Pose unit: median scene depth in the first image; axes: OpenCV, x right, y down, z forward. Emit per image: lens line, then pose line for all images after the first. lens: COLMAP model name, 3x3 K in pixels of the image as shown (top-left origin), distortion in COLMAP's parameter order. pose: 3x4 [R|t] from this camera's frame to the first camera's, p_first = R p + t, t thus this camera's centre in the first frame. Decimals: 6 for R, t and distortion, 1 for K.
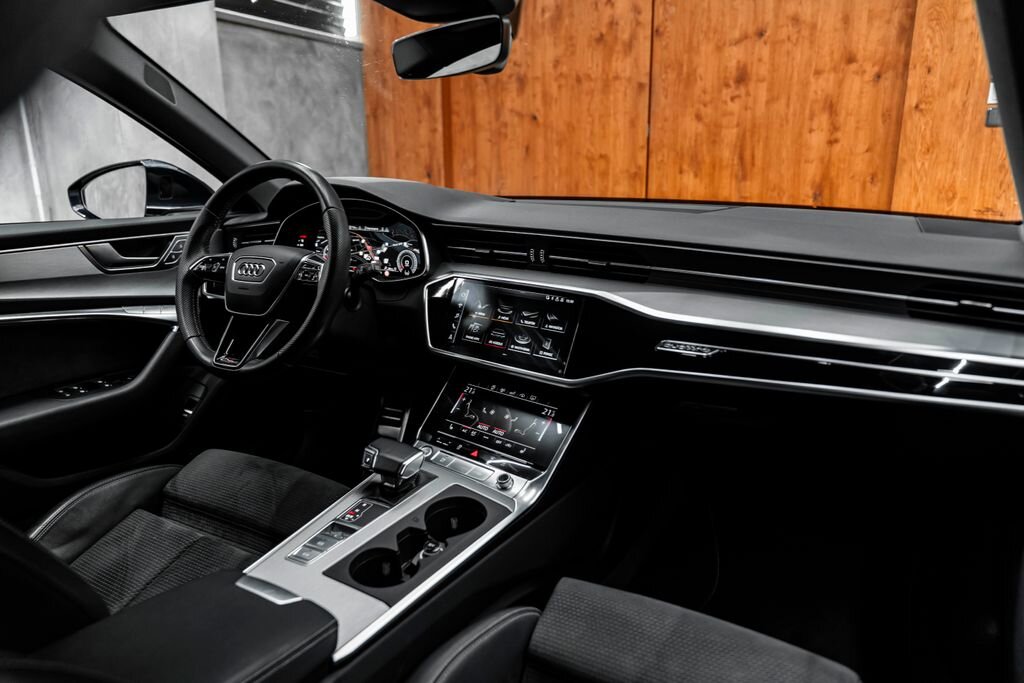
lens RADIAL K [[716.2, 0, 512.0], [0, 716.2, 341.5], [0, 0, 1]] dist [-0.016296, -0.000044]
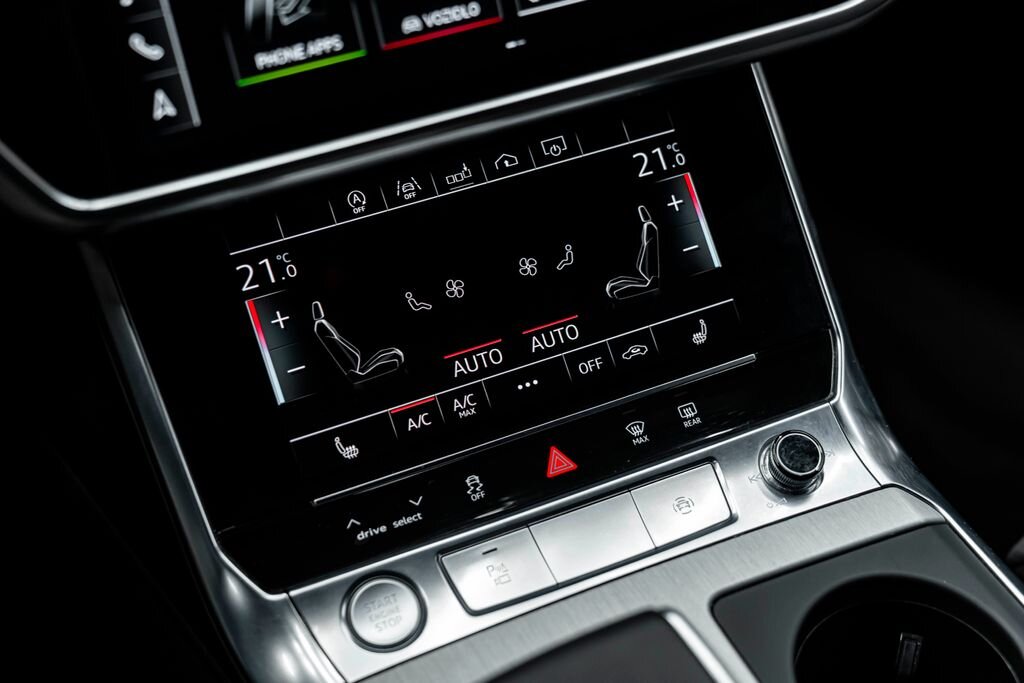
lens RADIAL K [[1500.5, 0, 512.0], [0, 1500.5, 341.5], [0, 0, 1]] dist [-0.008918, -0.006864]
pose [[0.438748, -0.617254, 0.653067, -0.367349], [0.242729, 0.781144, 0.575236, -0.175695], [-0.865207, -0.093866, 0.492551, 0.757057]]
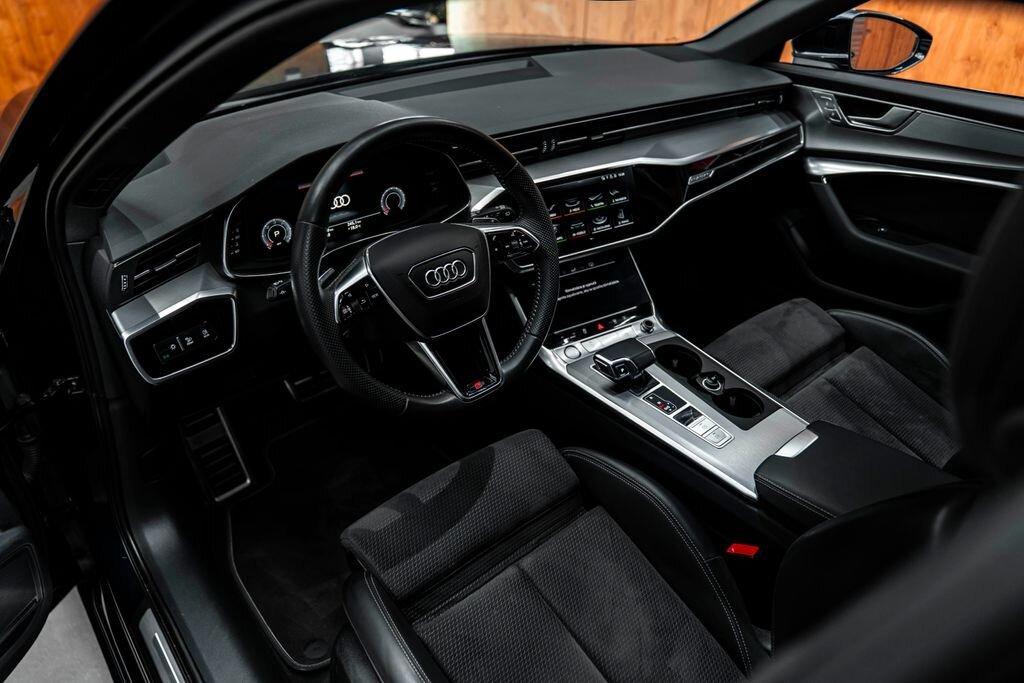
lens RADIAL K [[716.2, 0, 512.0], [0, 716.2, 341.5], [0, 0, 1]] dist [-0.016296, -0.000044]
pose [[0.321305, -0.511443, 0.796988, -1.040245], [0.224715, 0.858753, 0.460485, -0.393861], [-0.919927, 0.031139, 0.390851, 0.668732]]
